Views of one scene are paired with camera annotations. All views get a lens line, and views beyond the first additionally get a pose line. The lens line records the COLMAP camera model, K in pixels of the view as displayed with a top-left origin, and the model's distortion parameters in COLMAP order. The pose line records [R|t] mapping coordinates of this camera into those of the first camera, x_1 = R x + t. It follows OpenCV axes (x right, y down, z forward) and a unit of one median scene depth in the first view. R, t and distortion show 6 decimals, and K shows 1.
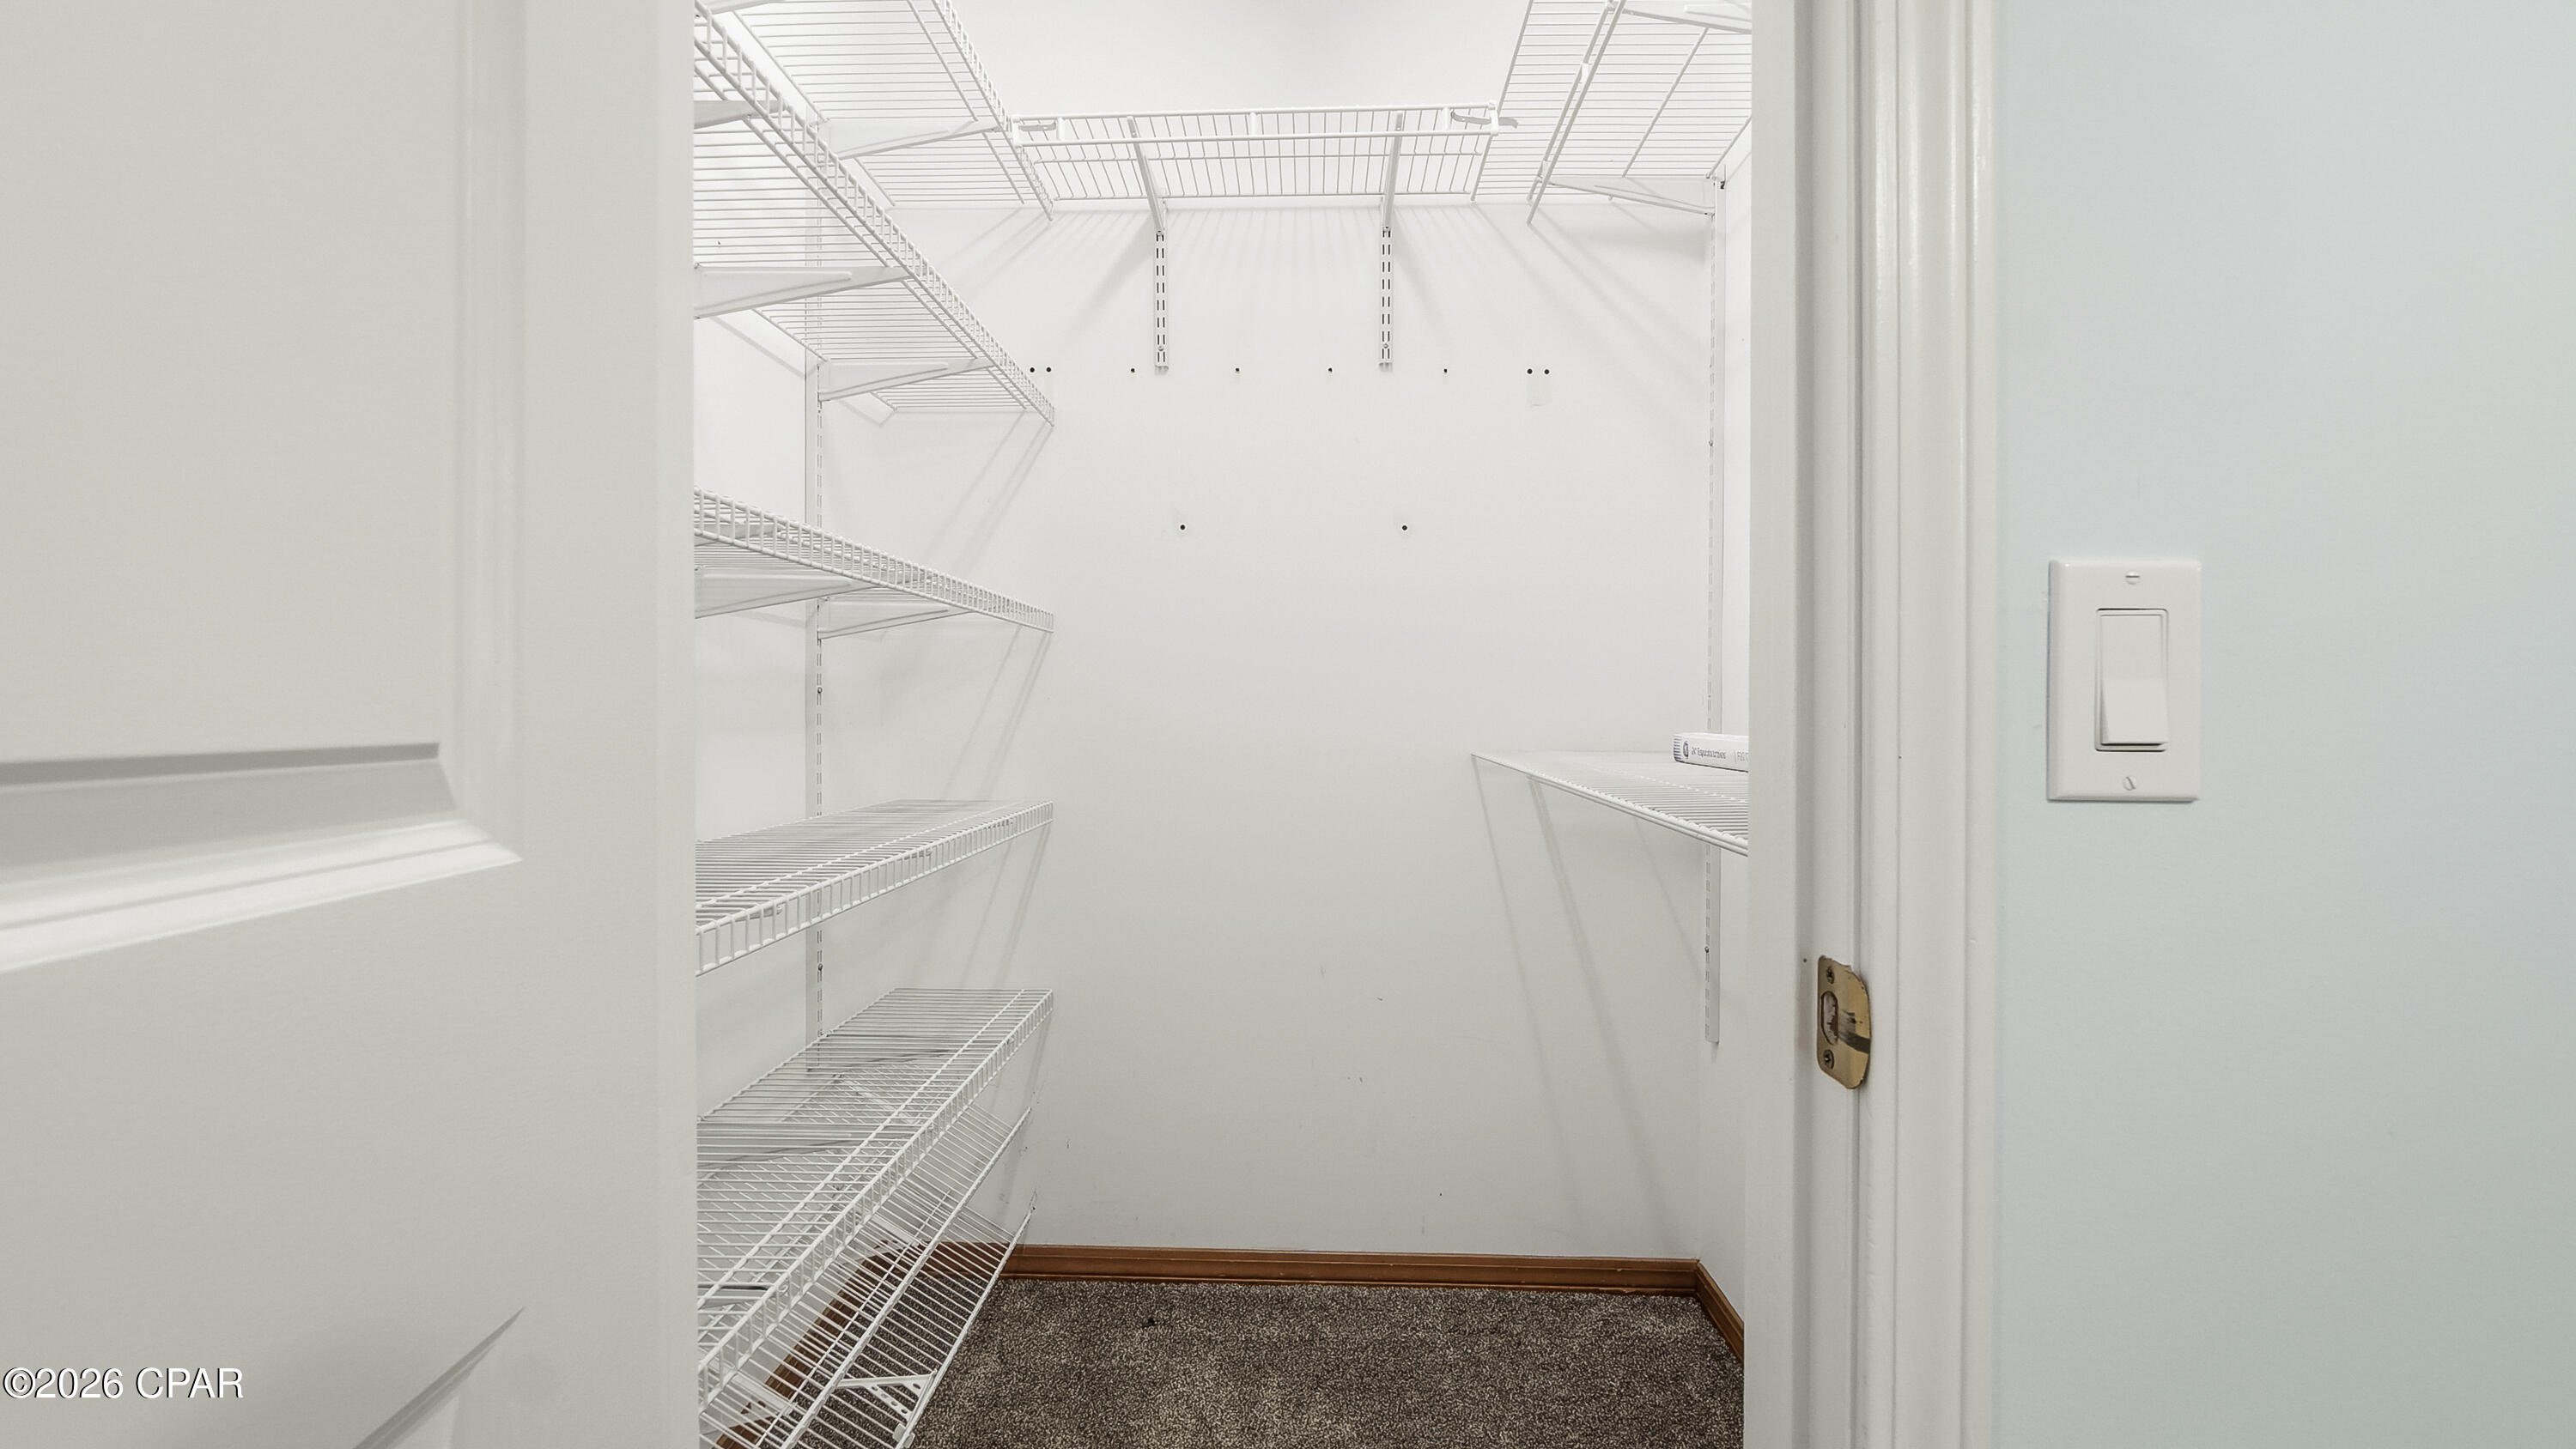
lens RADIAL K [[1177.7, 0, 1287.8], [0, 1177.7, 714.5], [0, 0, 1]] dist [-0.005495, 0.000430]
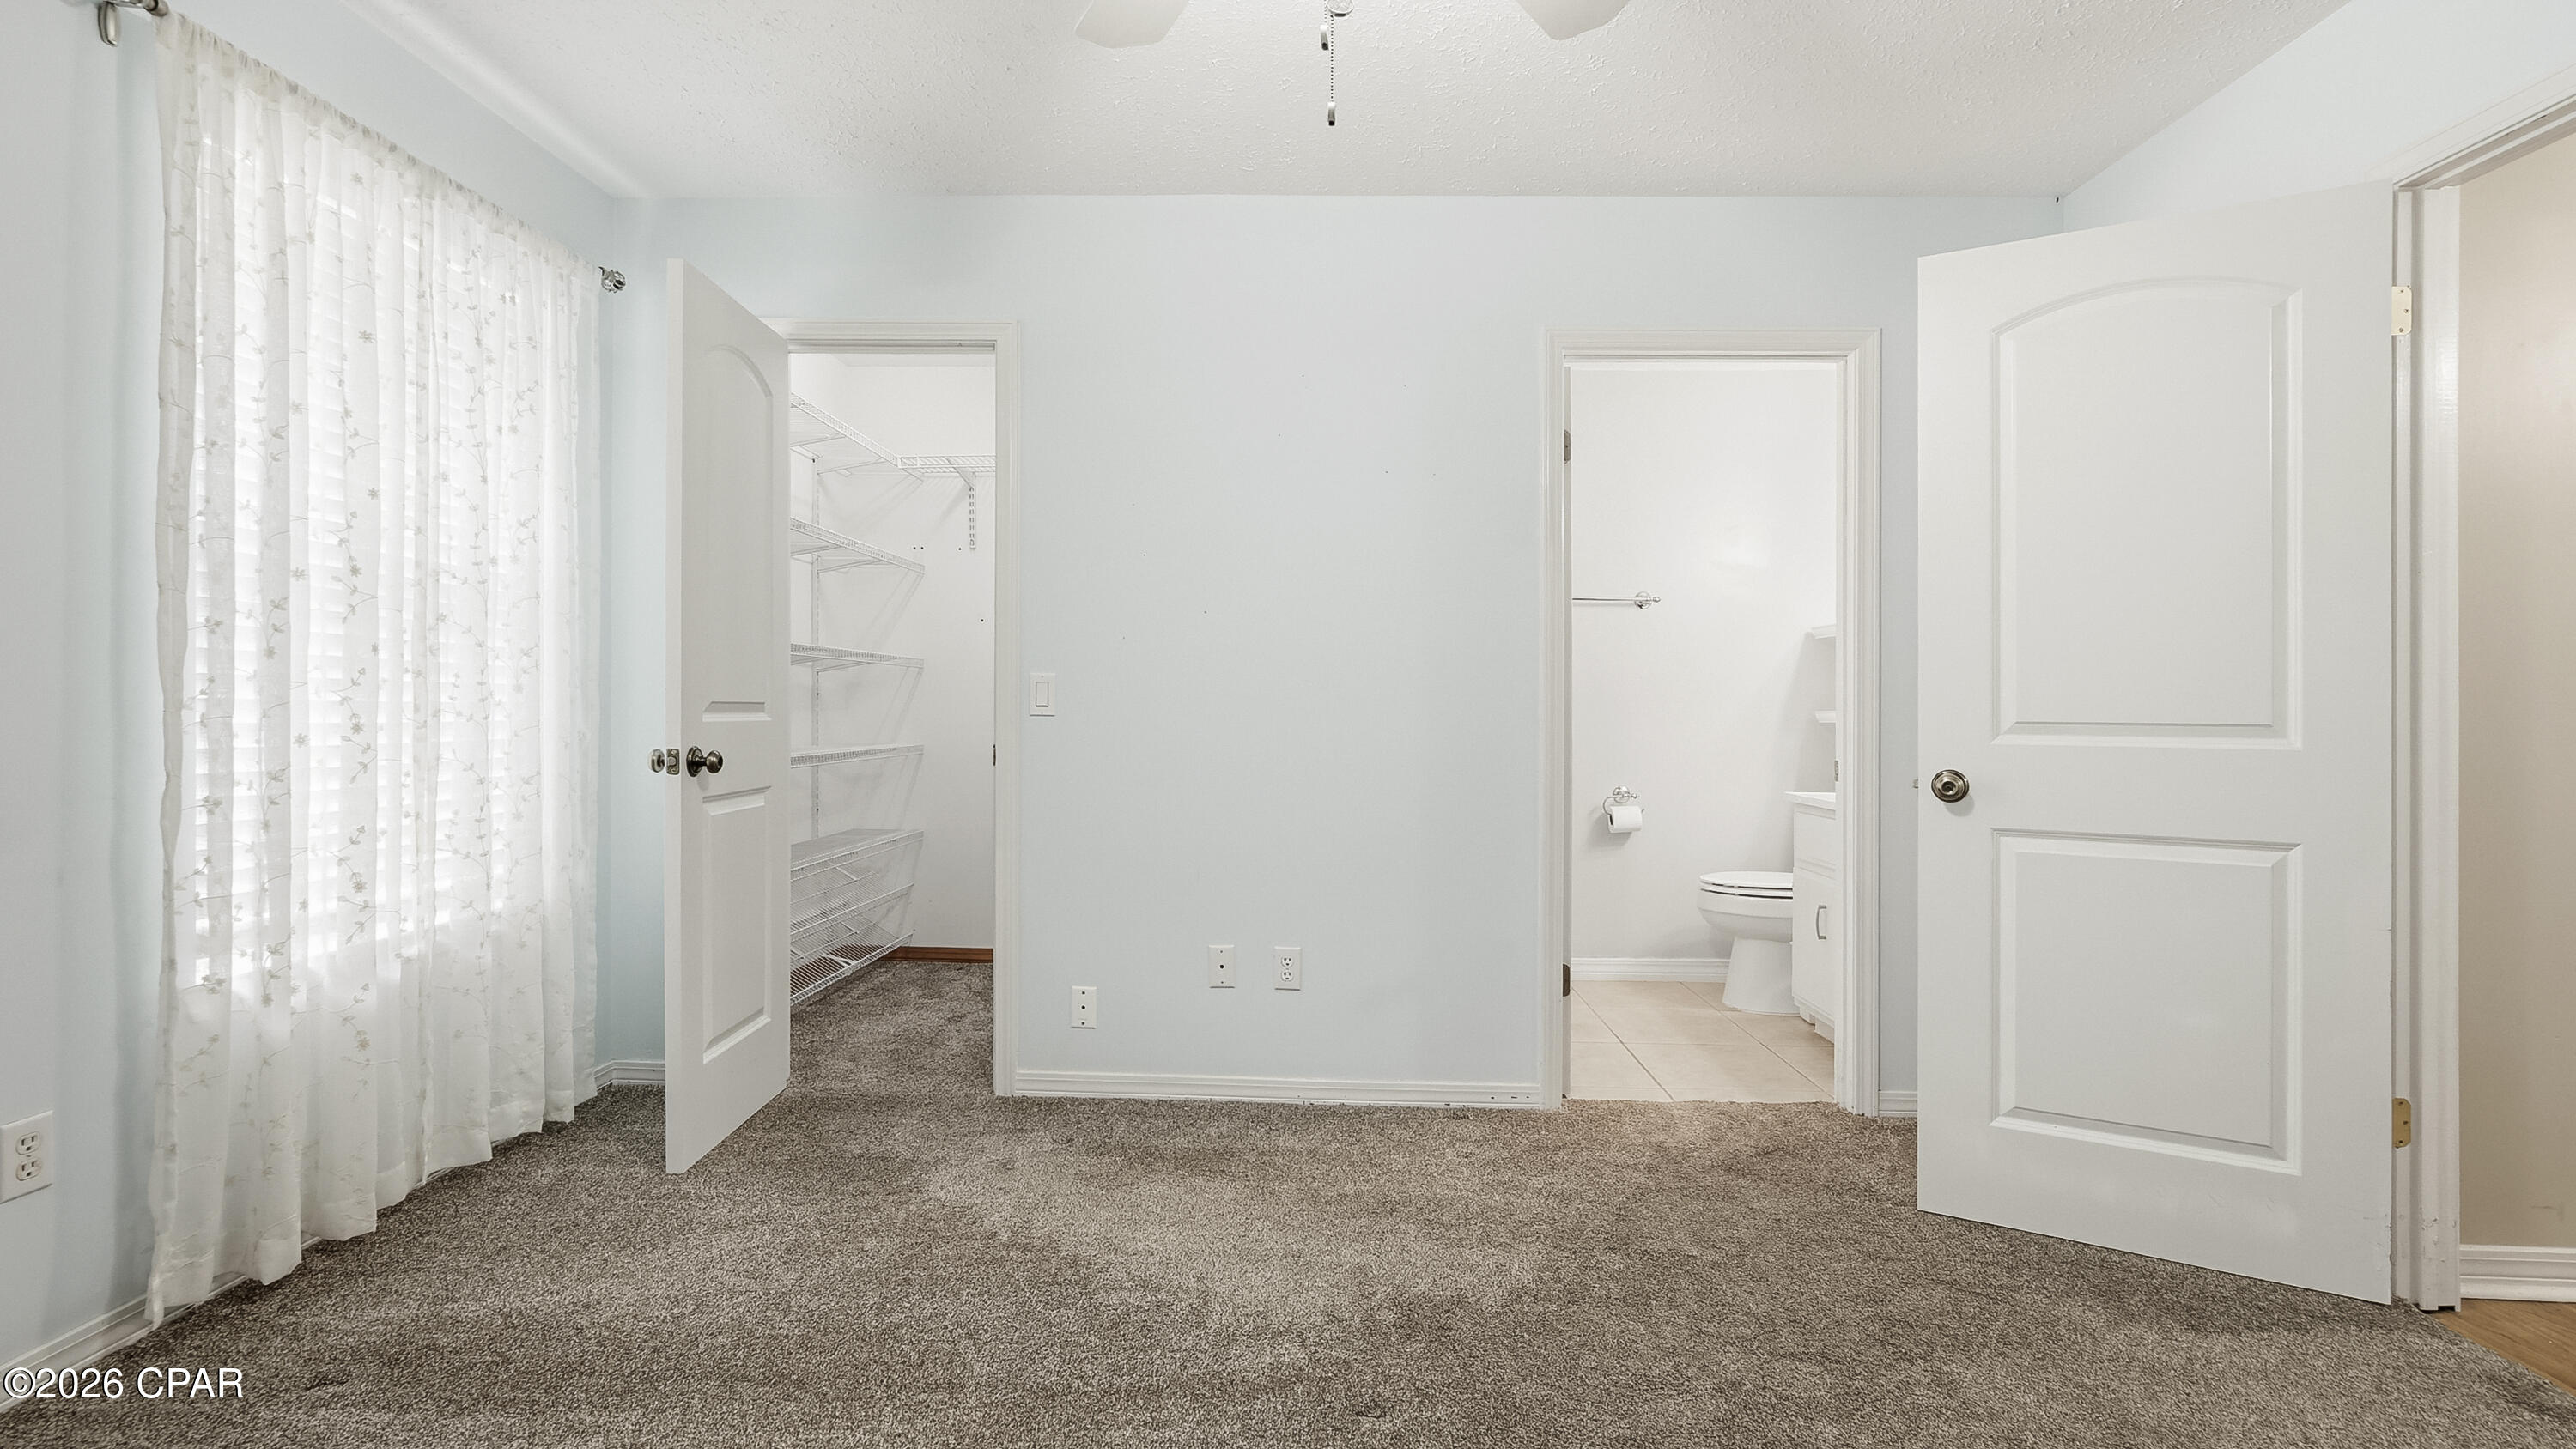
lens RADIAL K [[1177.7, 0, 1294.0], [0, 1177.7, 721.4], [0, 0, 1]] dist [-0.005495, 0.000430]
pose [[0.999995, 0.001632, 0.002638, 0.497962], [-0.001642, 0.999991, 0.003804, 0.020077], [-0.002632, -0.003808, 0.999989, -1.228072]]
